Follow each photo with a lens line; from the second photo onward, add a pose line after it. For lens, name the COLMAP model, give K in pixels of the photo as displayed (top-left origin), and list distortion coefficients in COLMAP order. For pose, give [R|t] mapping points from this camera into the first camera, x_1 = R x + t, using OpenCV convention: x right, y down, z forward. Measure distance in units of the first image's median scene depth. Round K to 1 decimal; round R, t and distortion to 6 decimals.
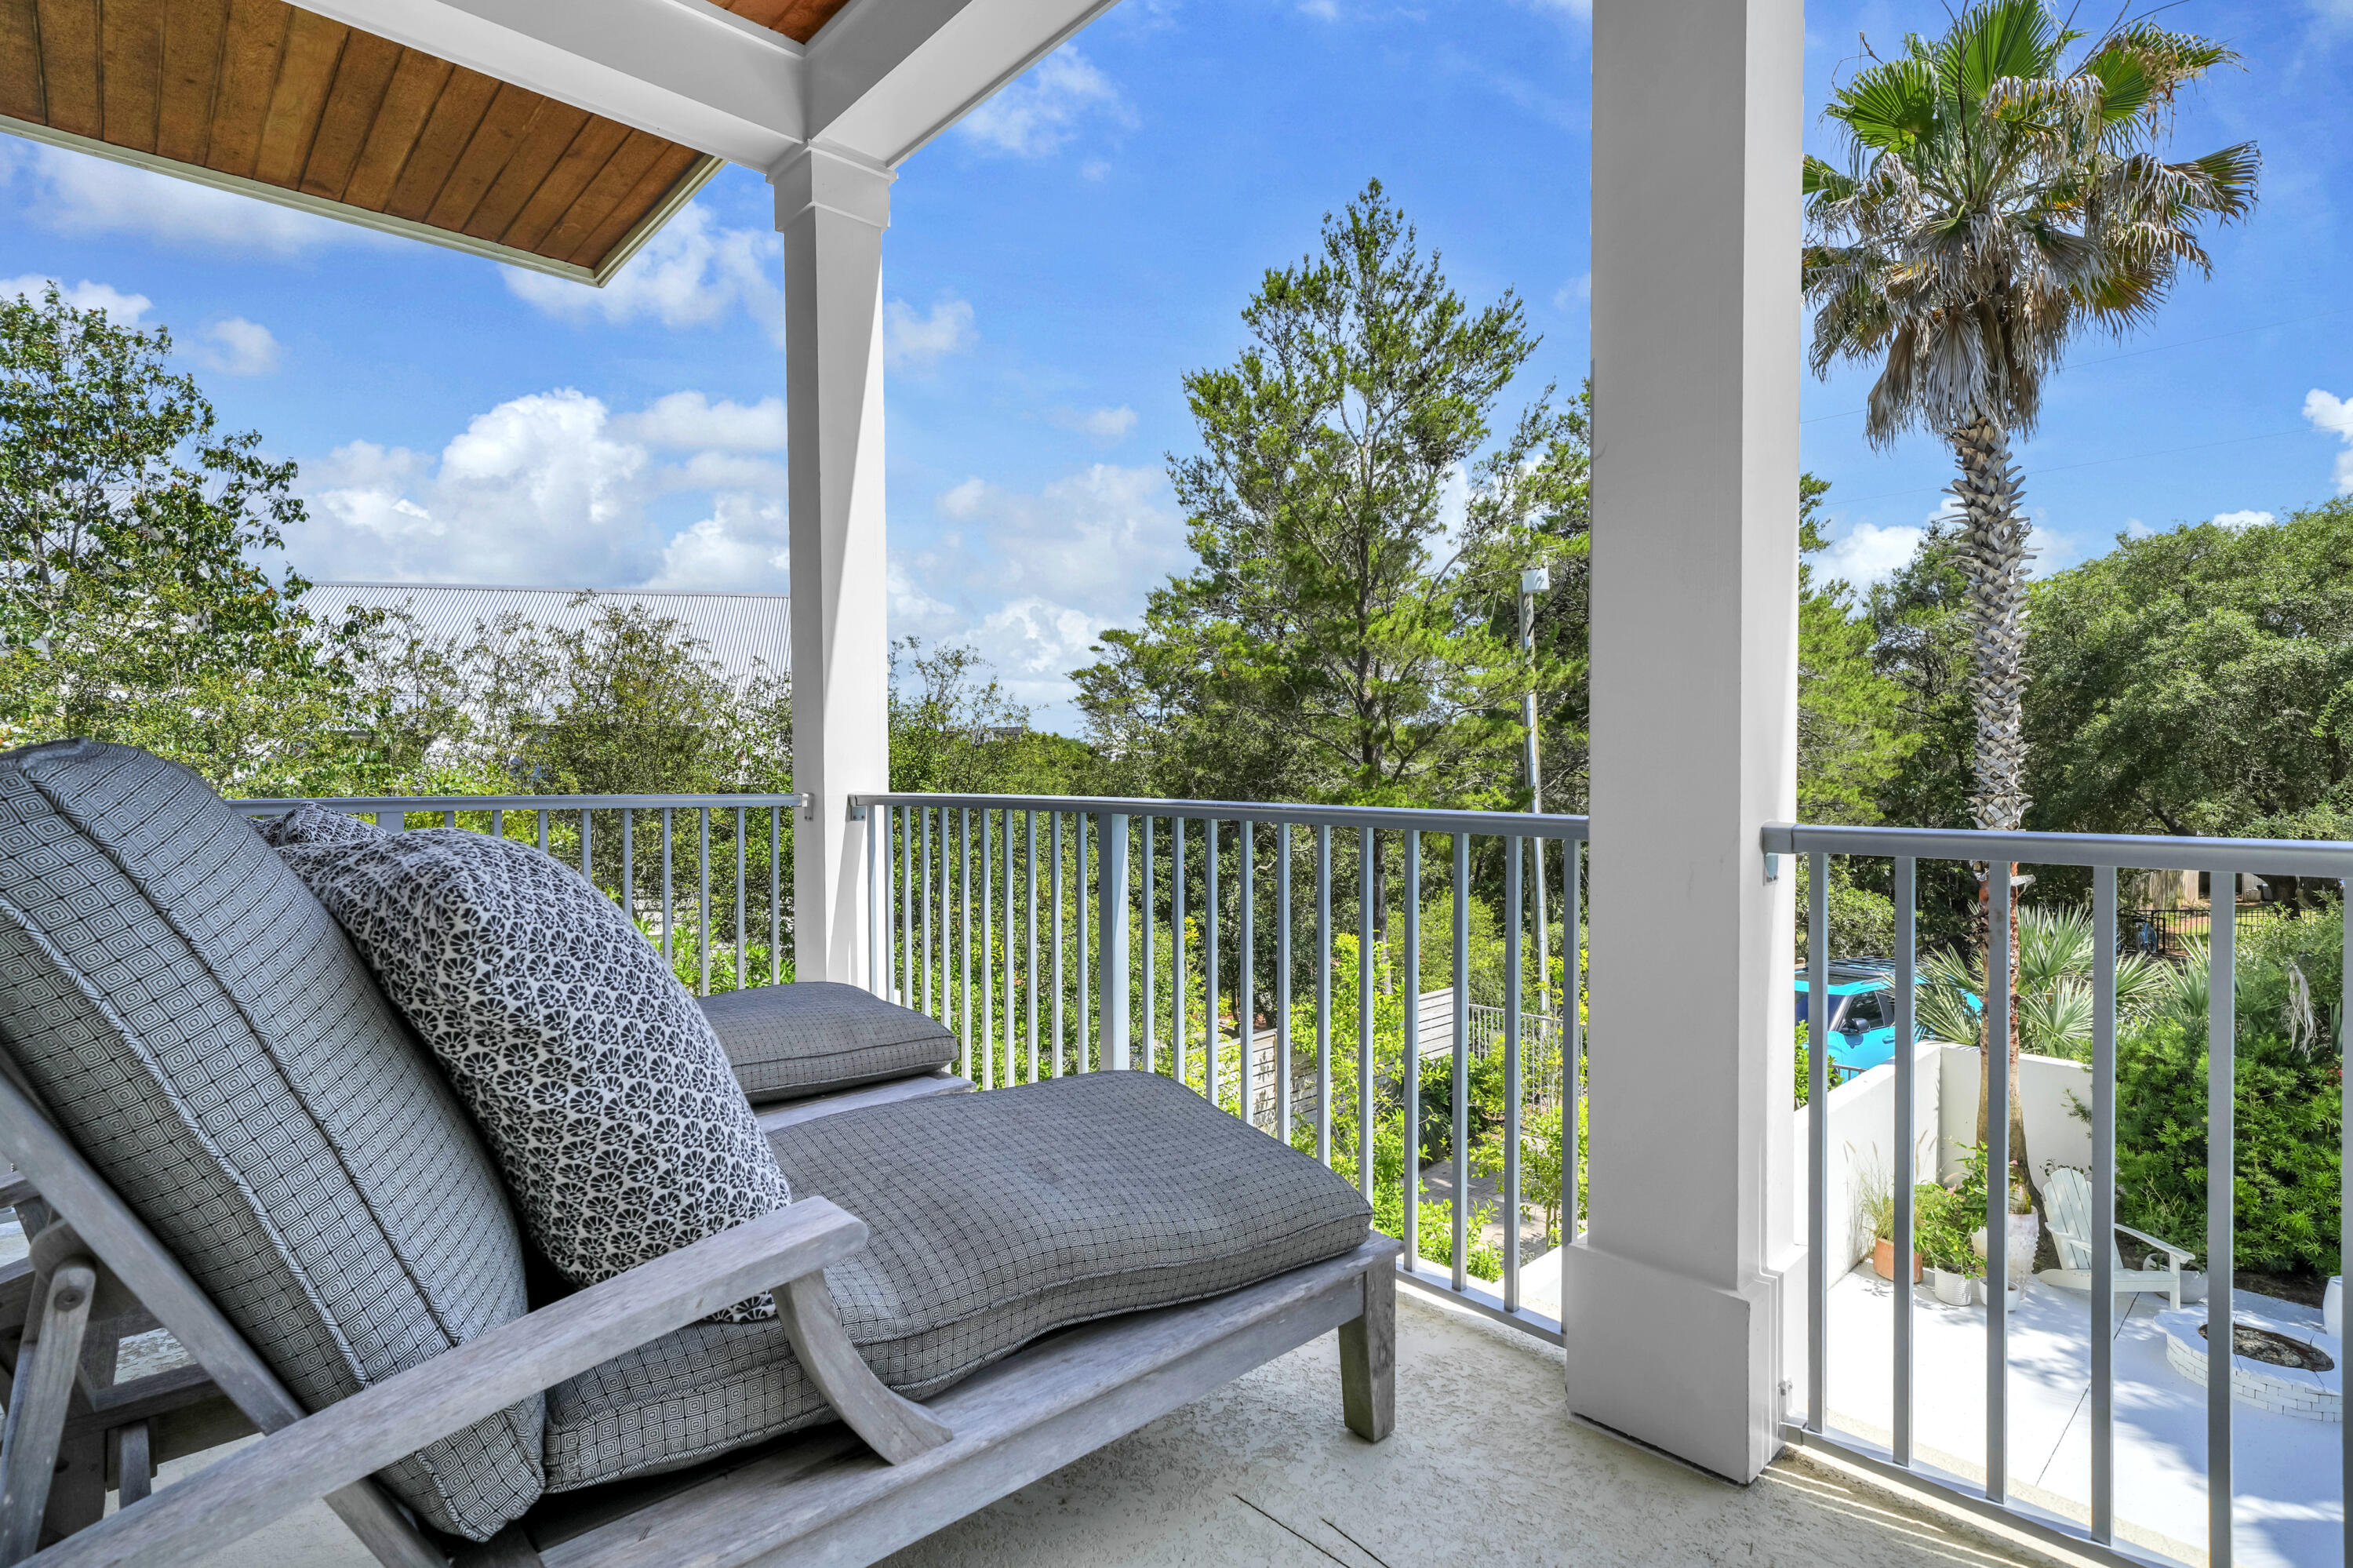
lens RADIAL K [[1156.5, 0, 1139.8], [0, 1156.5, 786.9], [0, 0, 1]] dist [0.015396, -0.002953]
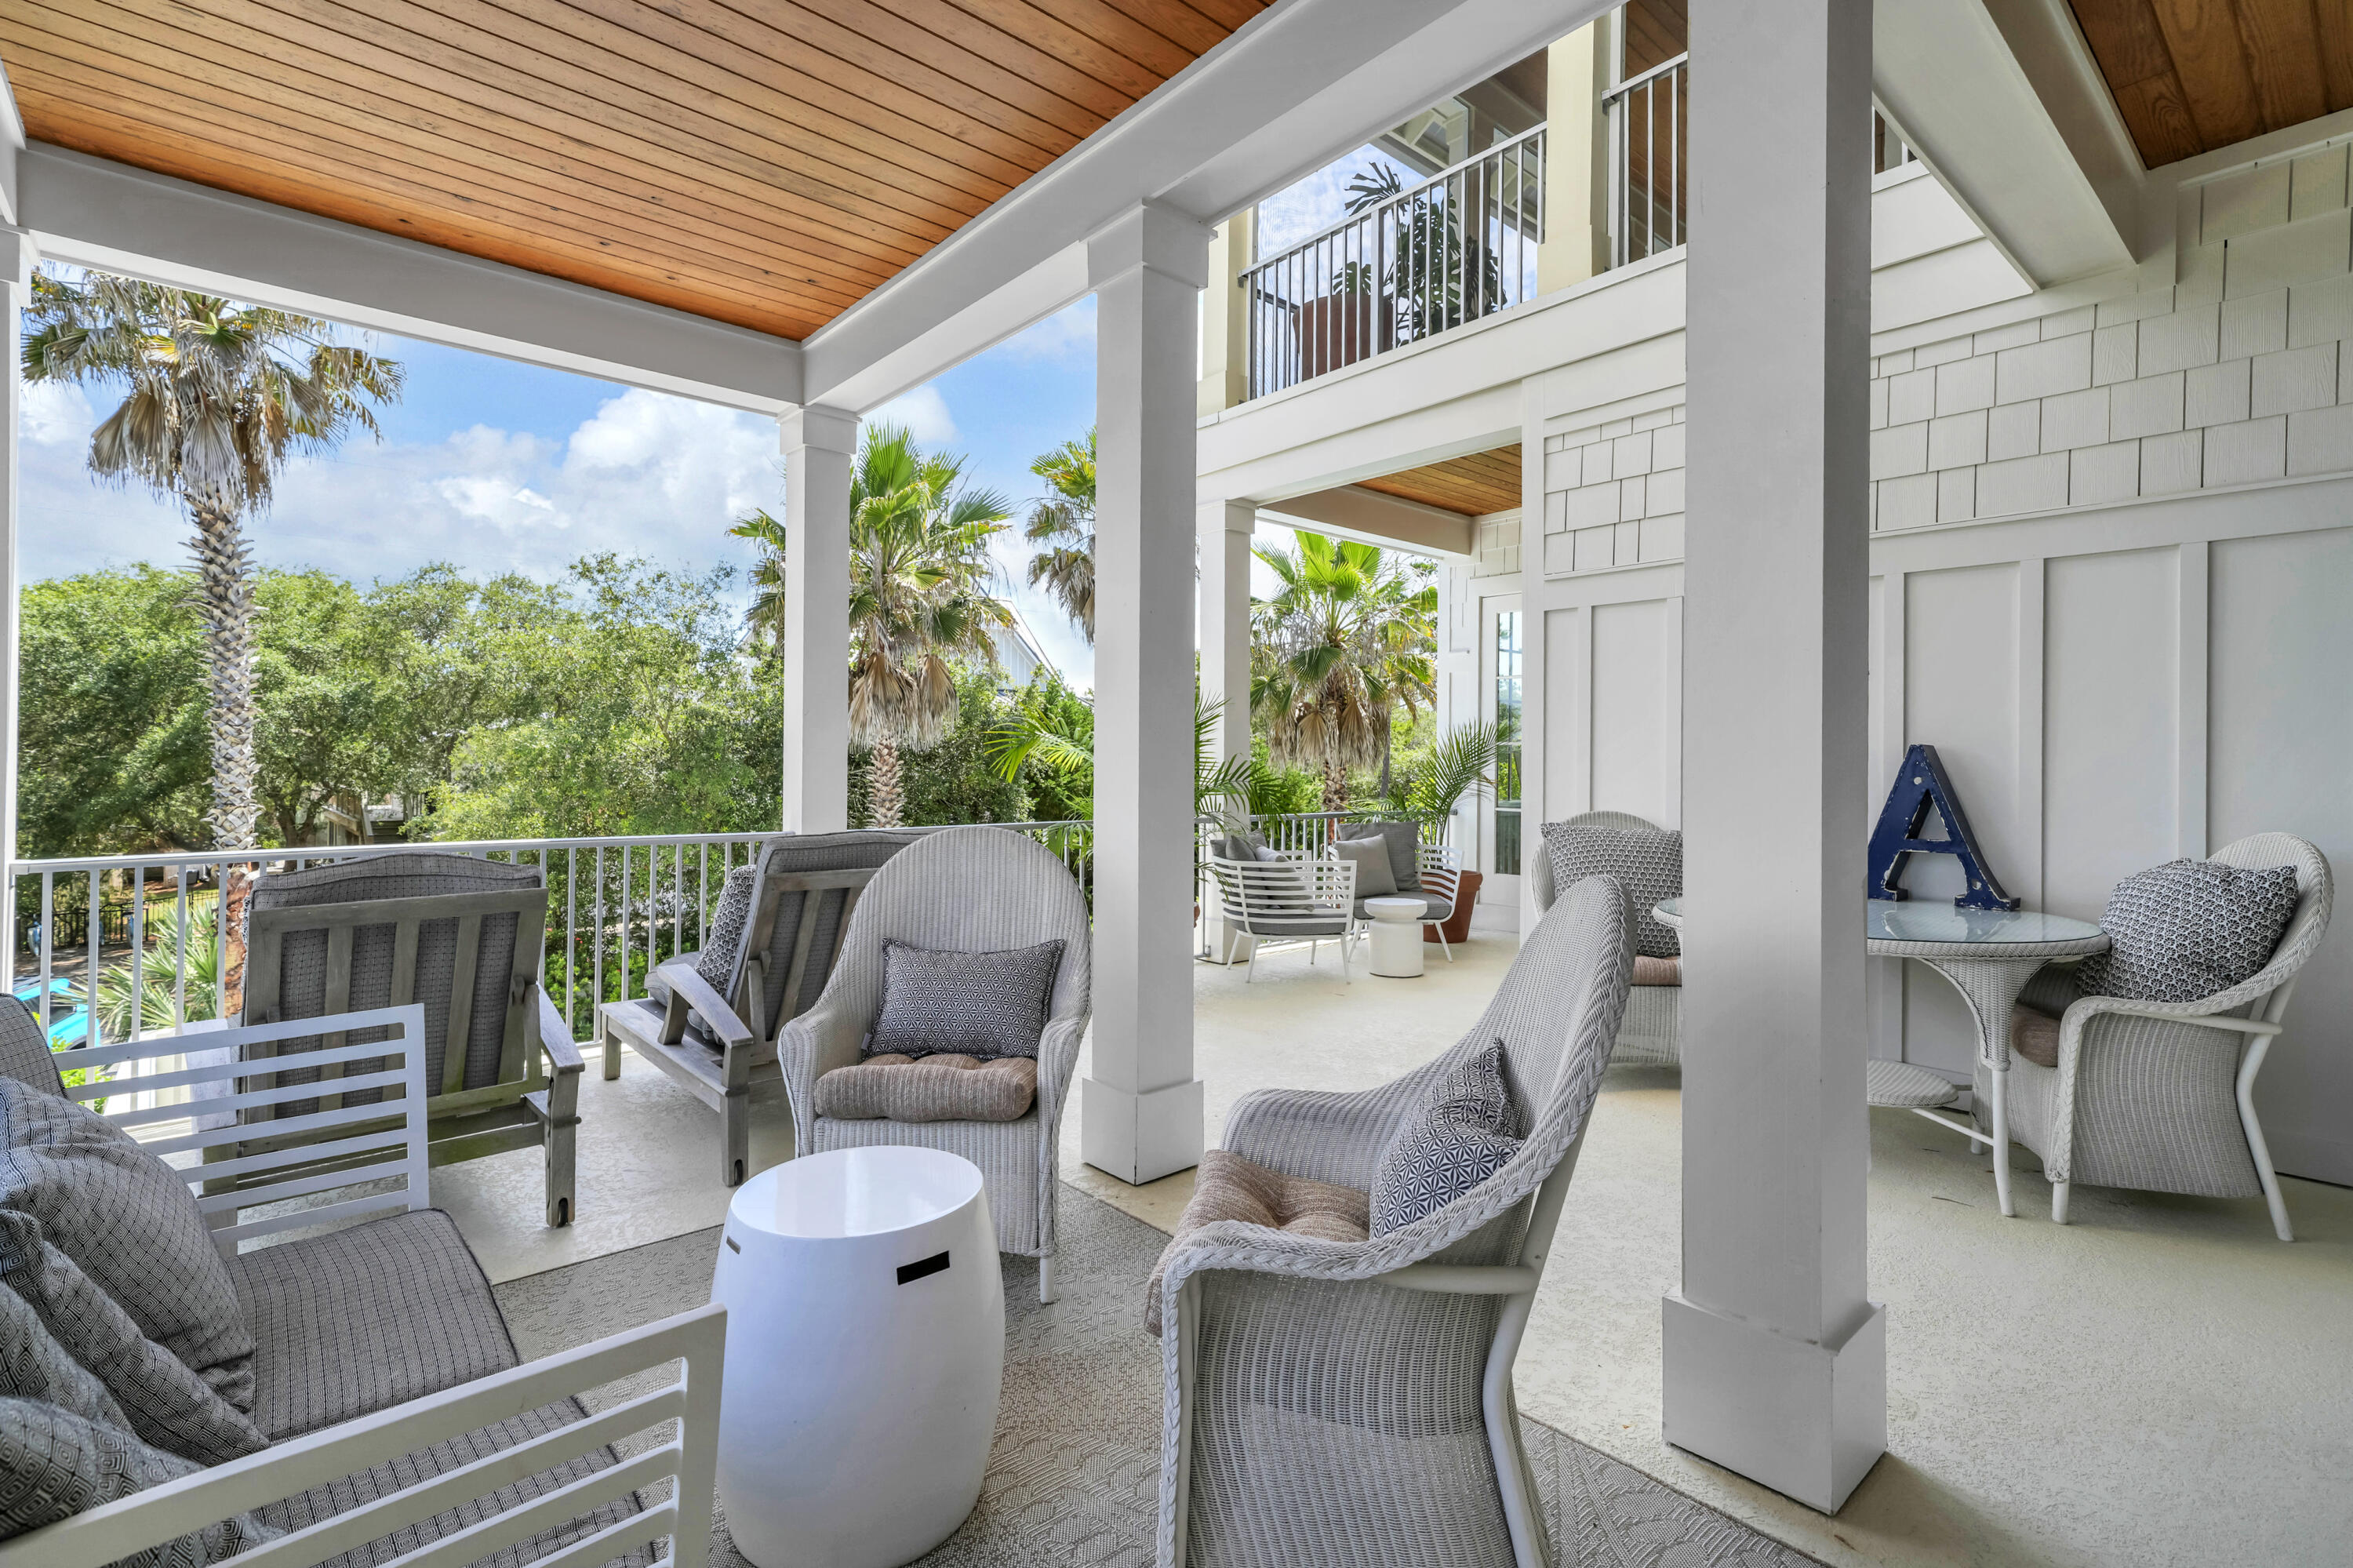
lens RADIAL K [[1031.8, 0, 1180.4], [0, 1031.8, 767.4], [0, 0, 1]] dist [0.006754, 0.000721]
pose [[0.036836, 0.001310, 0.999320, -0.294820], [0.016178, 0.999867, -0.001907, -0.015023], [-0.999190, 0.016237, 0.036810, -0.019217]]
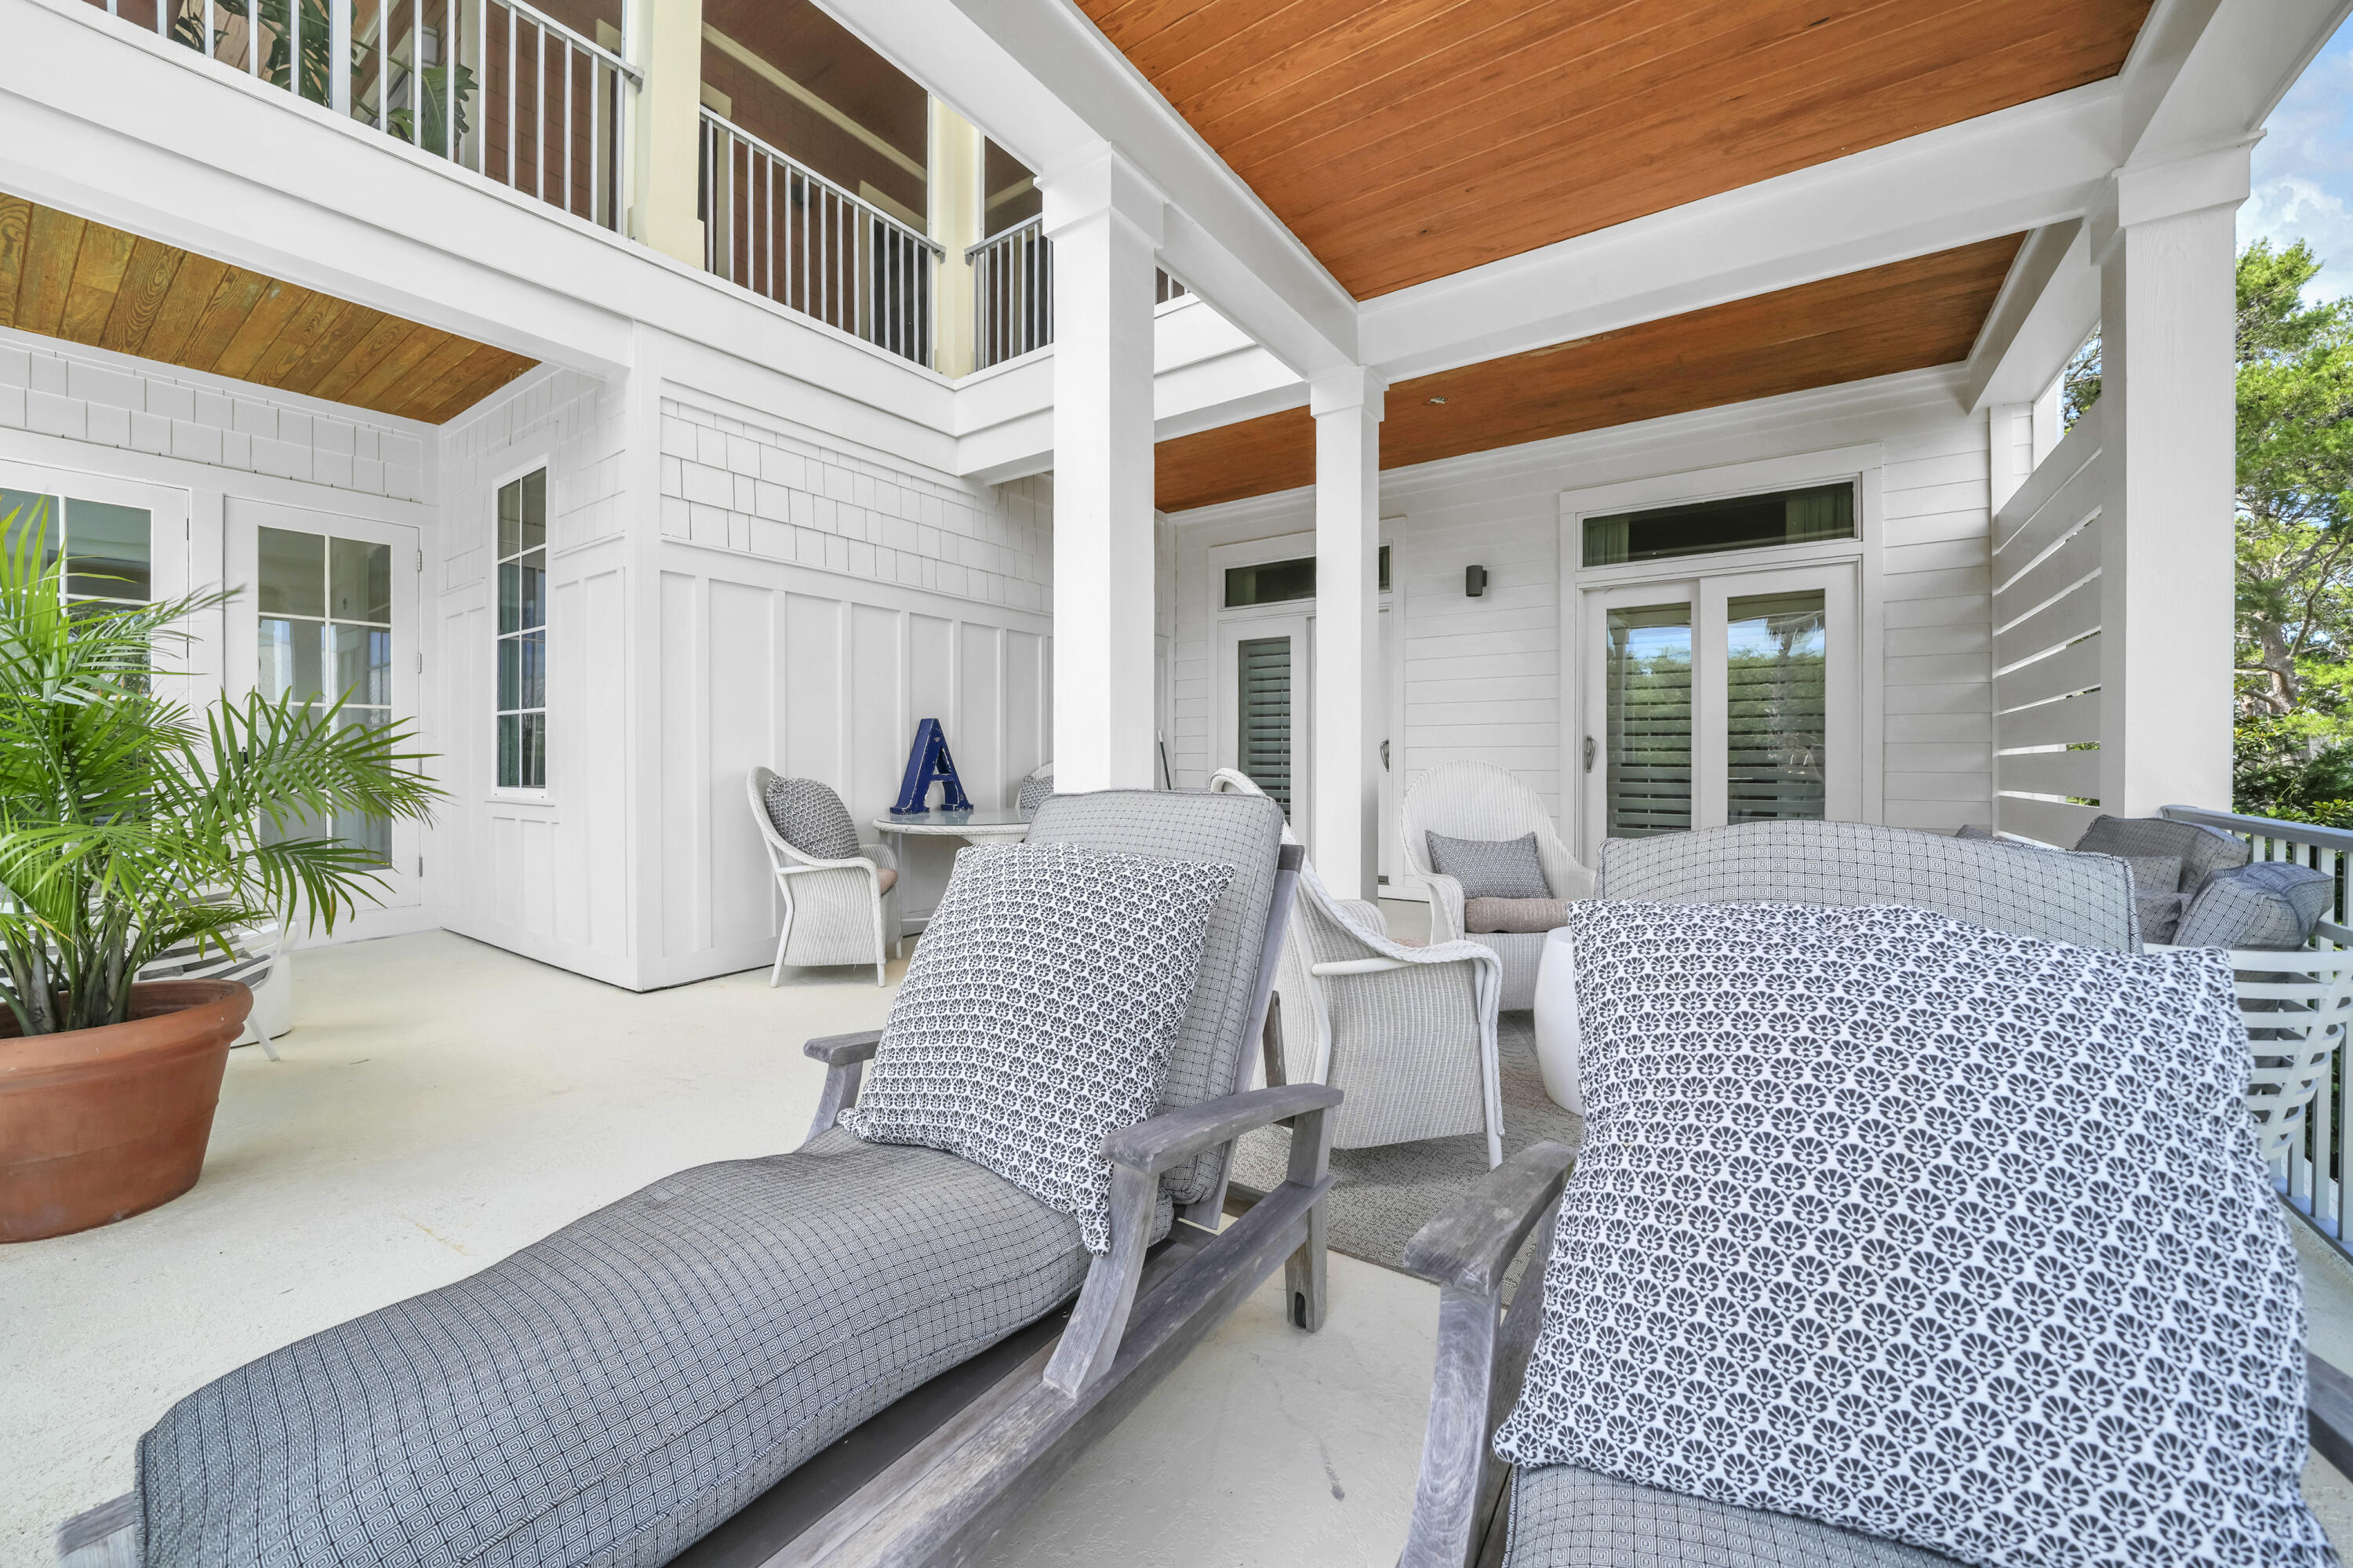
lens RADIAL K [[875.8, 0, 1181.9], [0, 875.8, 761.1], [0, 0, 1]] dist [-0.000811, -0.000028]
pose [[-0.975861, 0.007201, -0.218272, -0.045910], [0.000912, 0.999582, 0.028896, -0.010923], [0.218389, 0.027999, -0.975460, 0.196630]]
